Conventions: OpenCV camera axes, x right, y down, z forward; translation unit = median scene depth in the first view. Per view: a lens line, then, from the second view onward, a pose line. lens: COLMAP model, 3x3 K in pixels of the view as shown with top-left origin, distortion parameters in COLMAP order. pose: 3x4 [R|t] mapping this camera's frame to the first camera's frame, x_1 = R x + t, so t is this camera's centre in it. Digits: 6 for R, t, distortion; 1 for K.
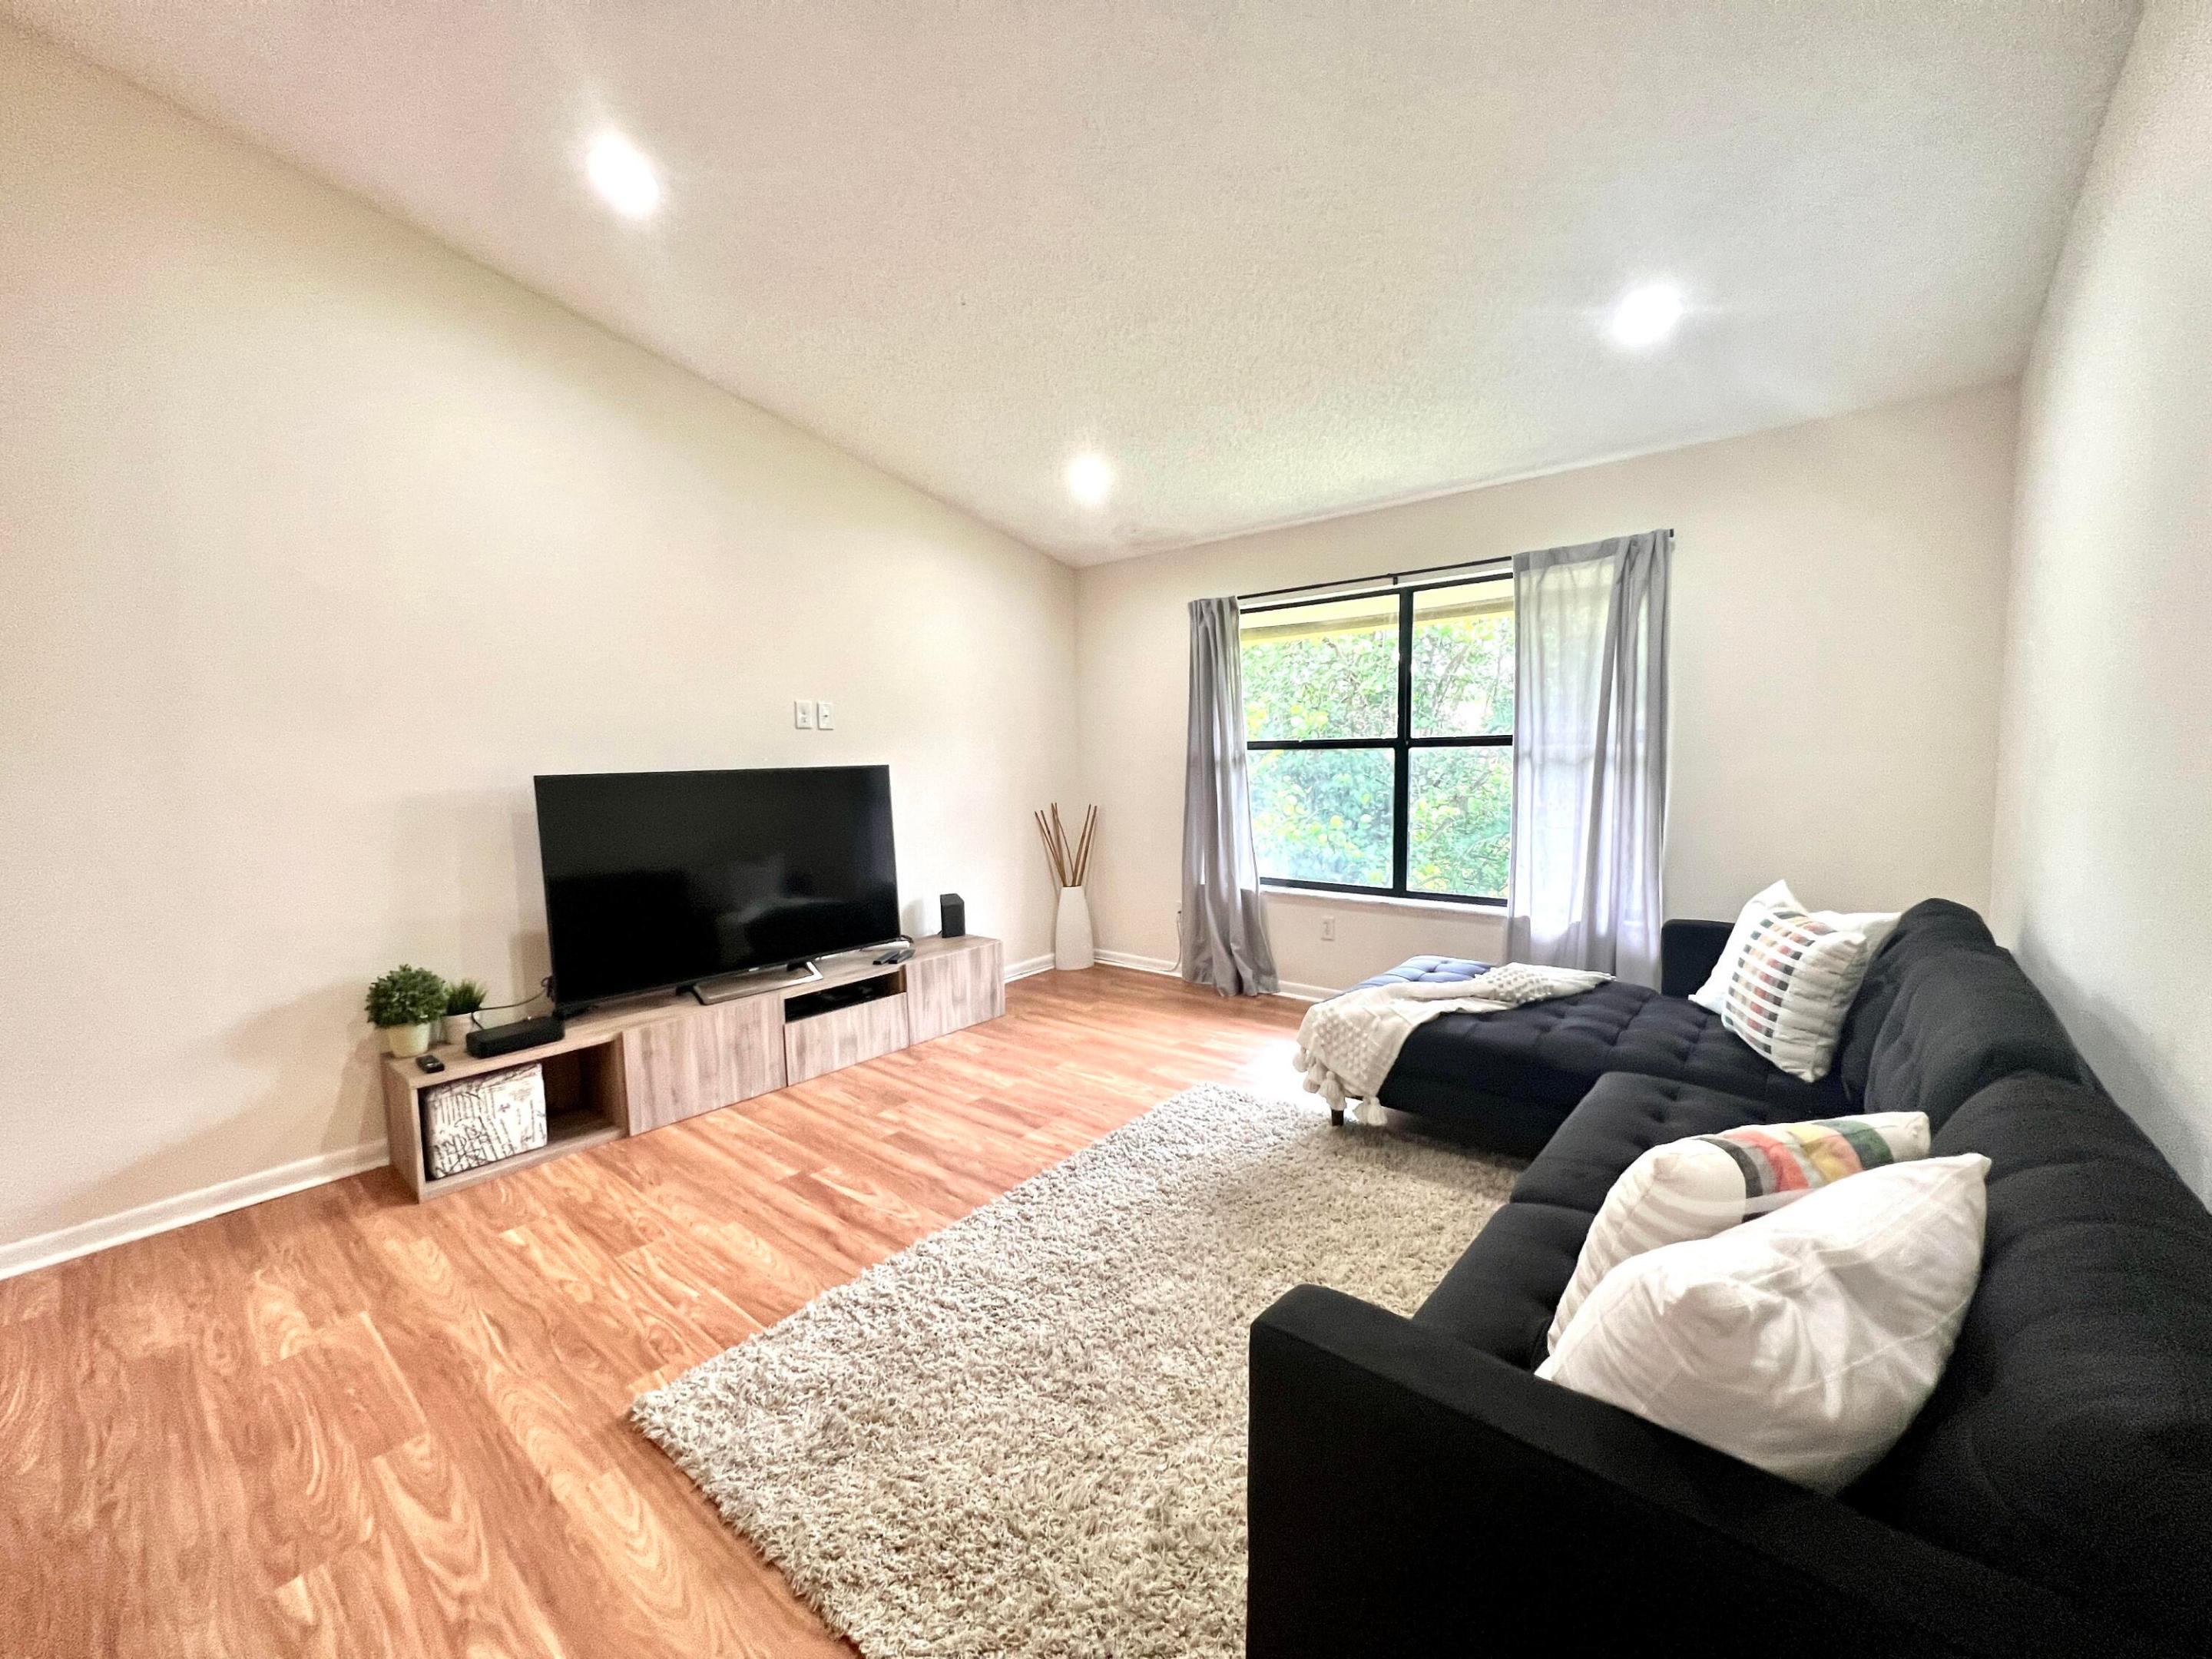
lens RADIAL K [[873.1, 0, 1107.9], [0, 873.1, 826.2], [0, 0, 1]] dist [-0.001369, 0.000088]
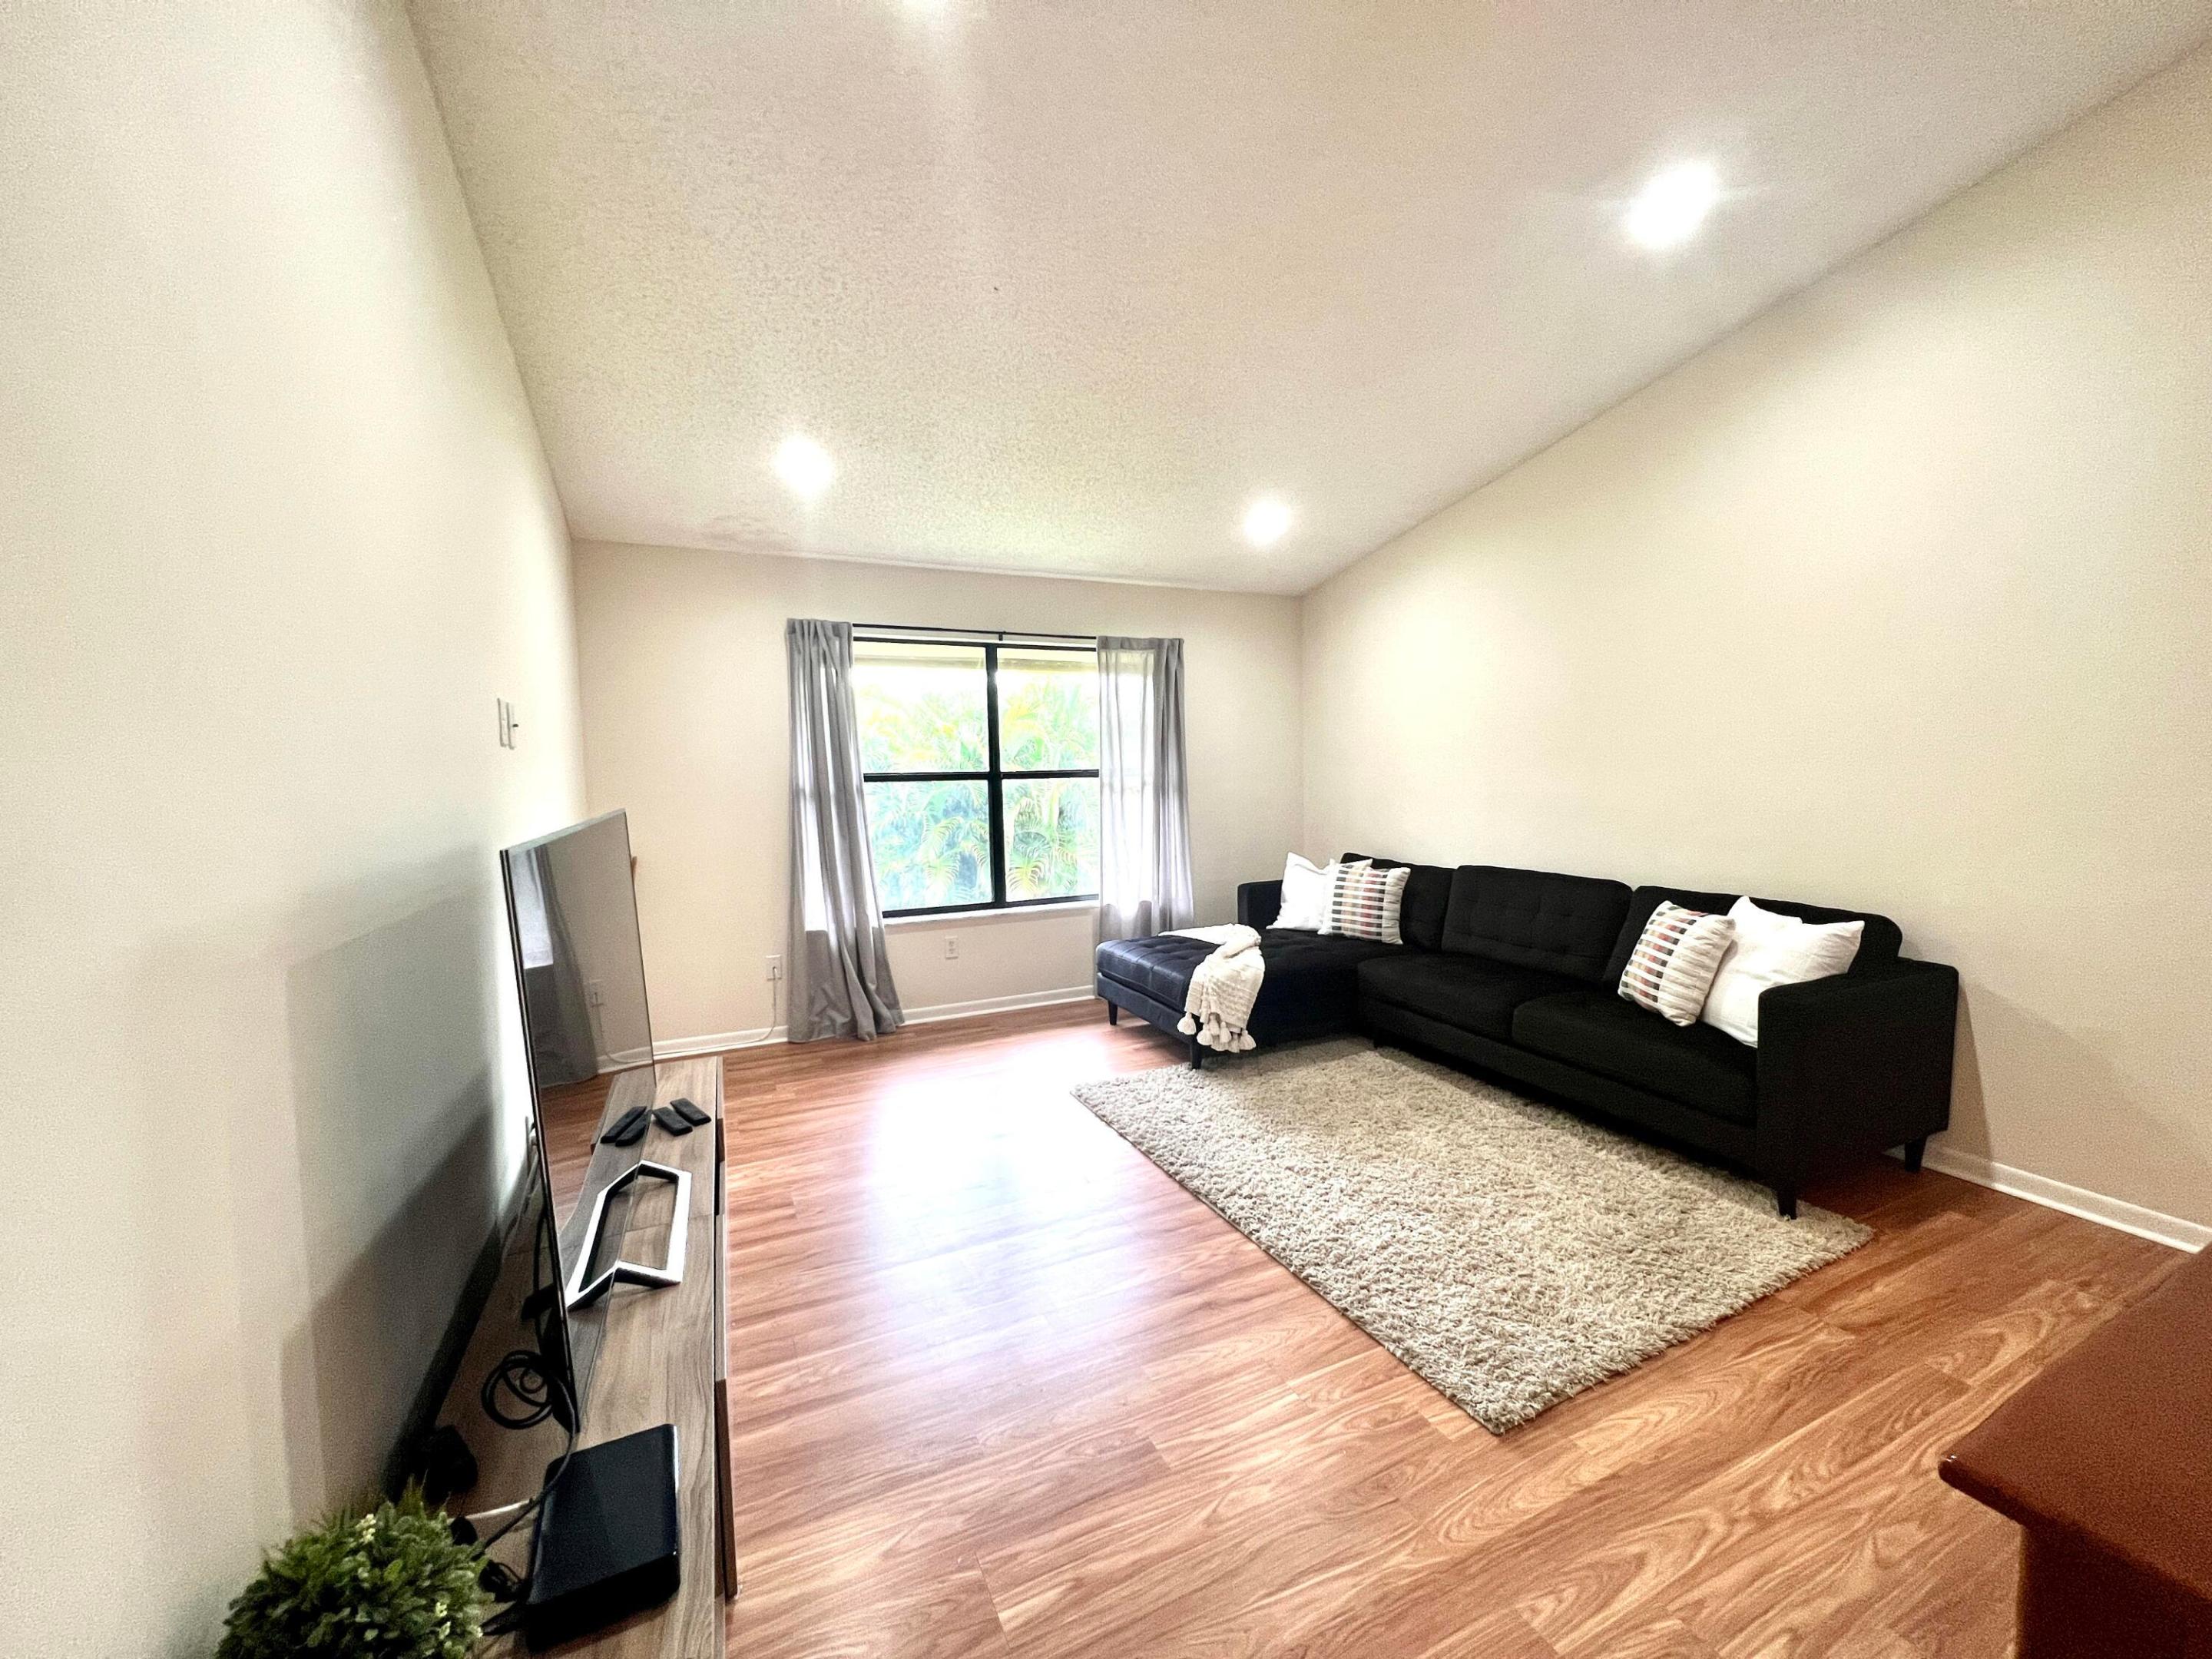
lens RADIAL K [[873.1, 0, 1102.3], [0, 873.1, 833.4], [0, 0, 1]] dist [-0.001369, 0.000088]
pose [[0.427946, -0.055421, 0.902103, -0.780916], [0.084670, 0.996187, 0.021035, -0.036575], [-0.899829, 0.067380, 0.431007, 0.449783]]
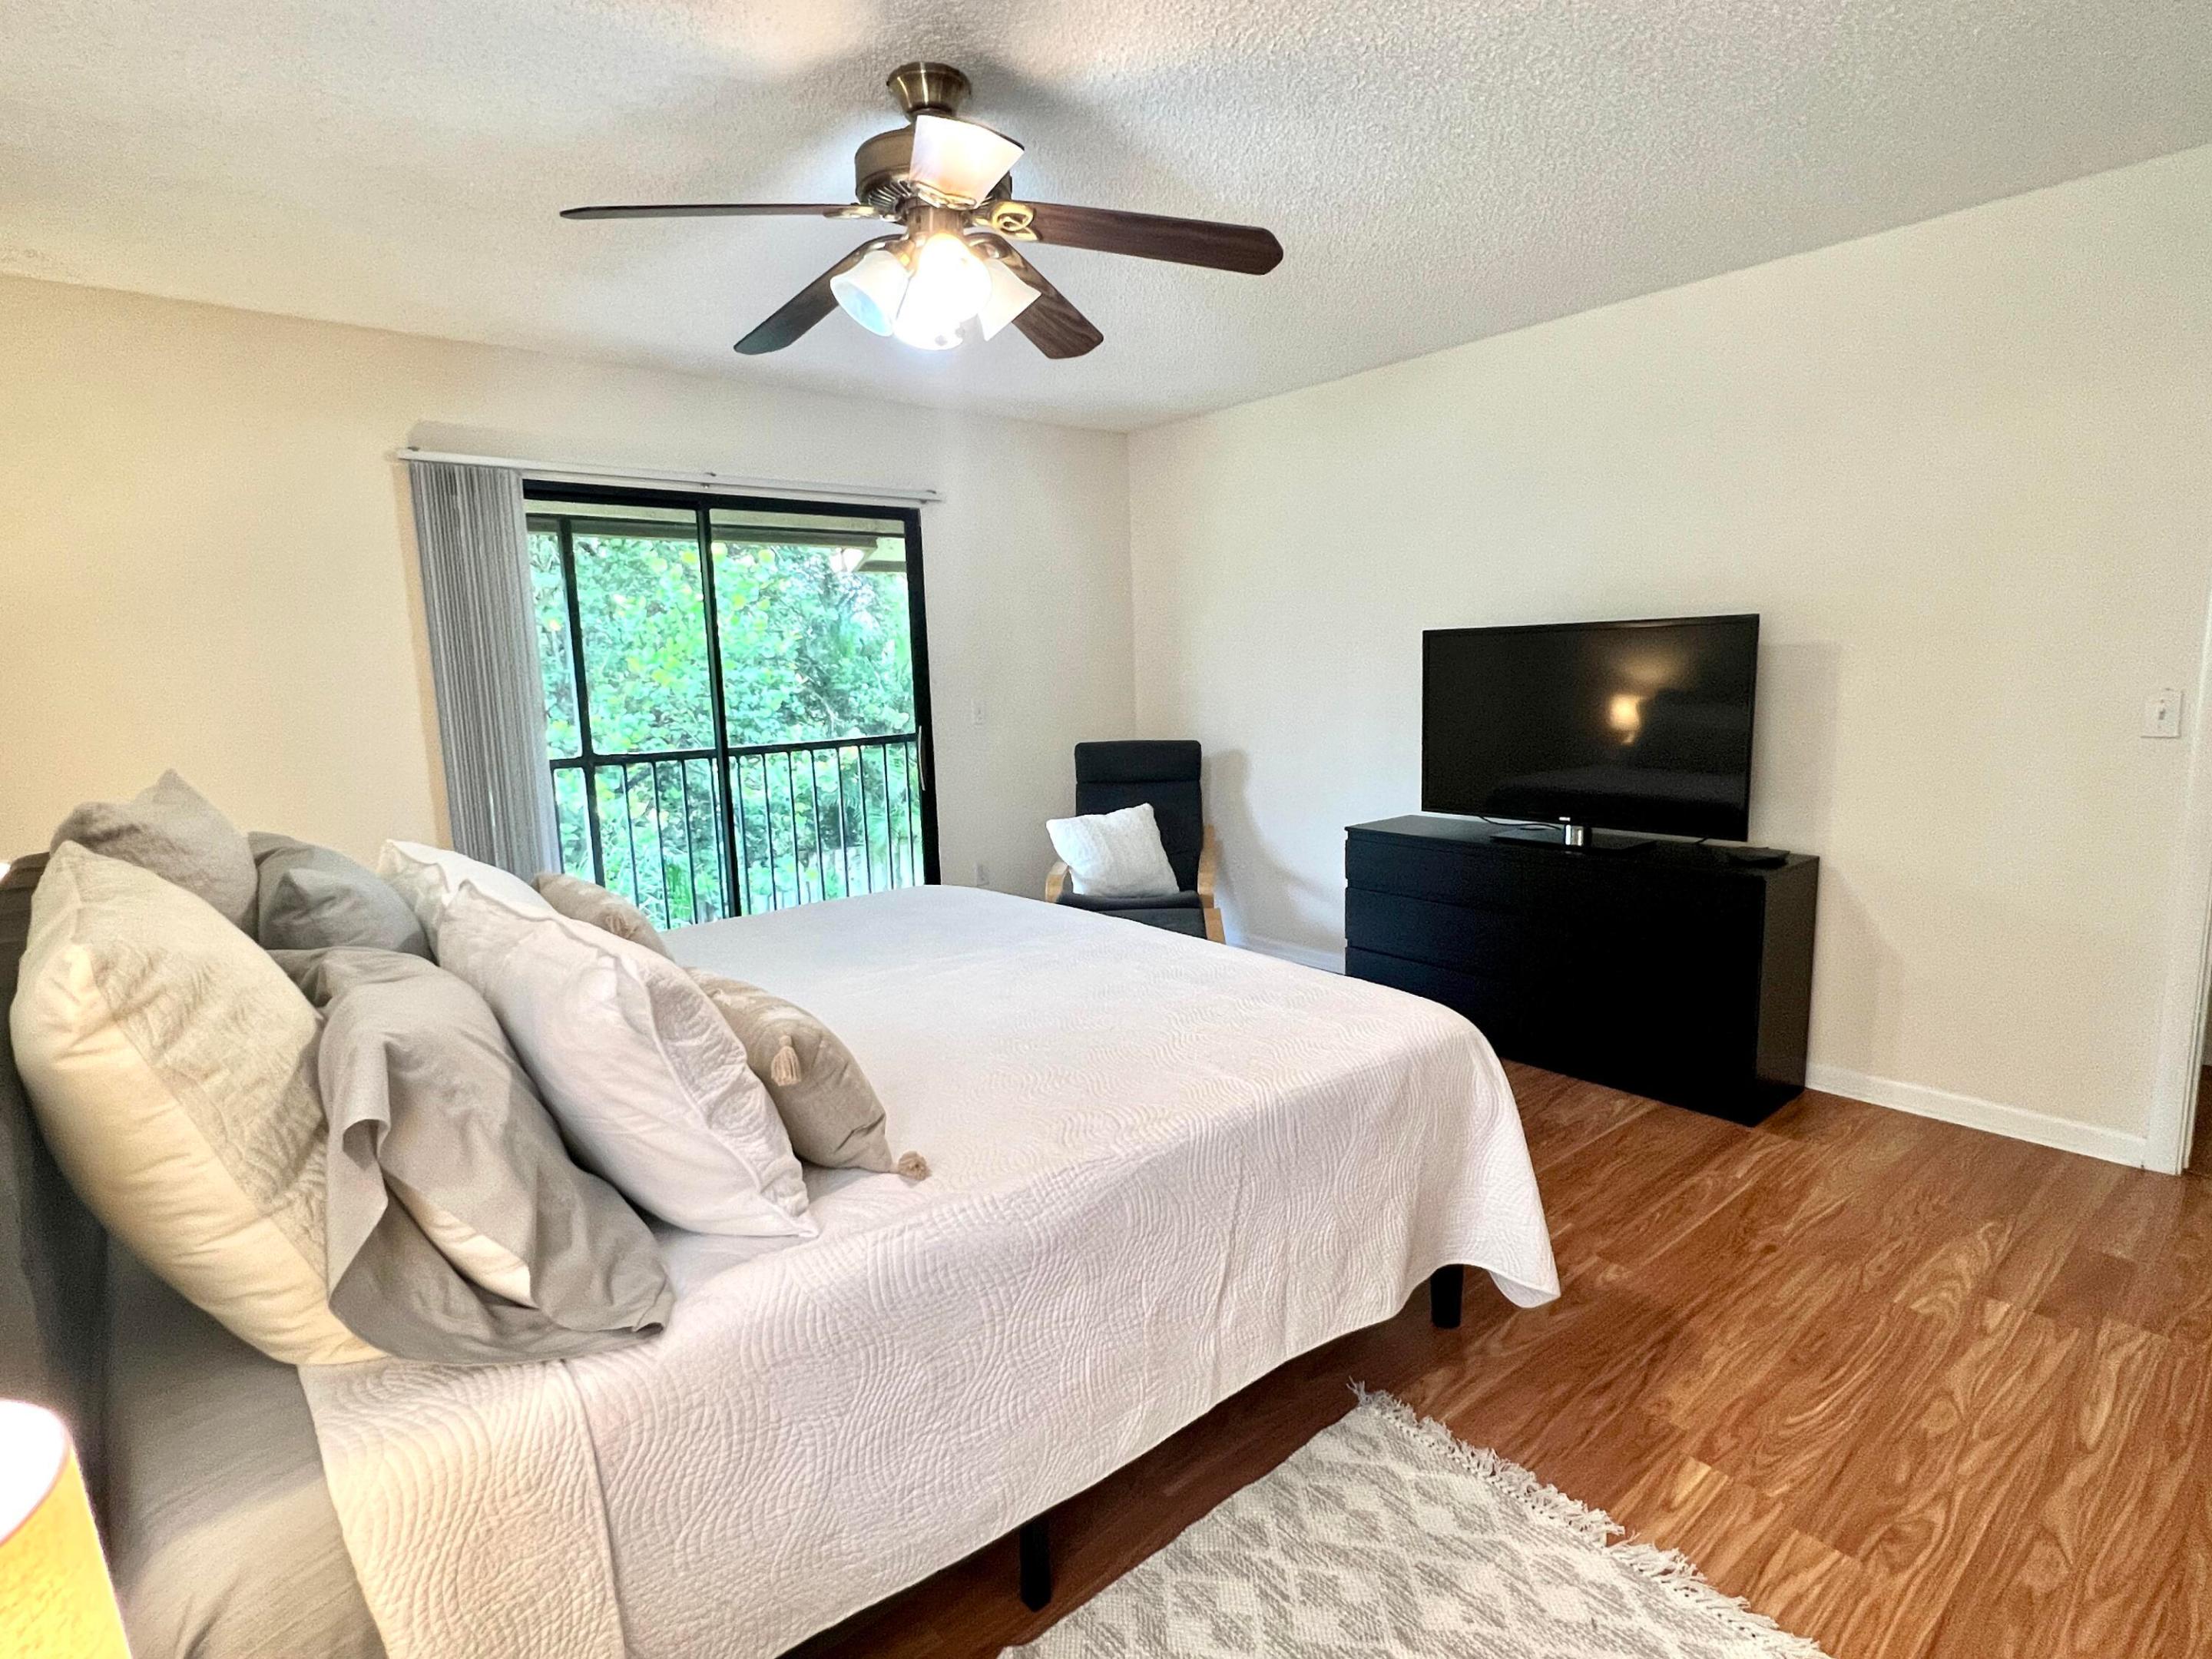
lens RADIAL K [[1098.3, 0, 1116.2], [0, 1098.3, 836.6], [0, 0, 1]] dist [-0.005541, -0.000531]
pose [[-0.180144, 0.188025, -0.965502, 0.095300], [-0.071544, 0.976456, 0.203506, -0.011843], [0.981035, 0.105736, -0.162451, 0.184855]]
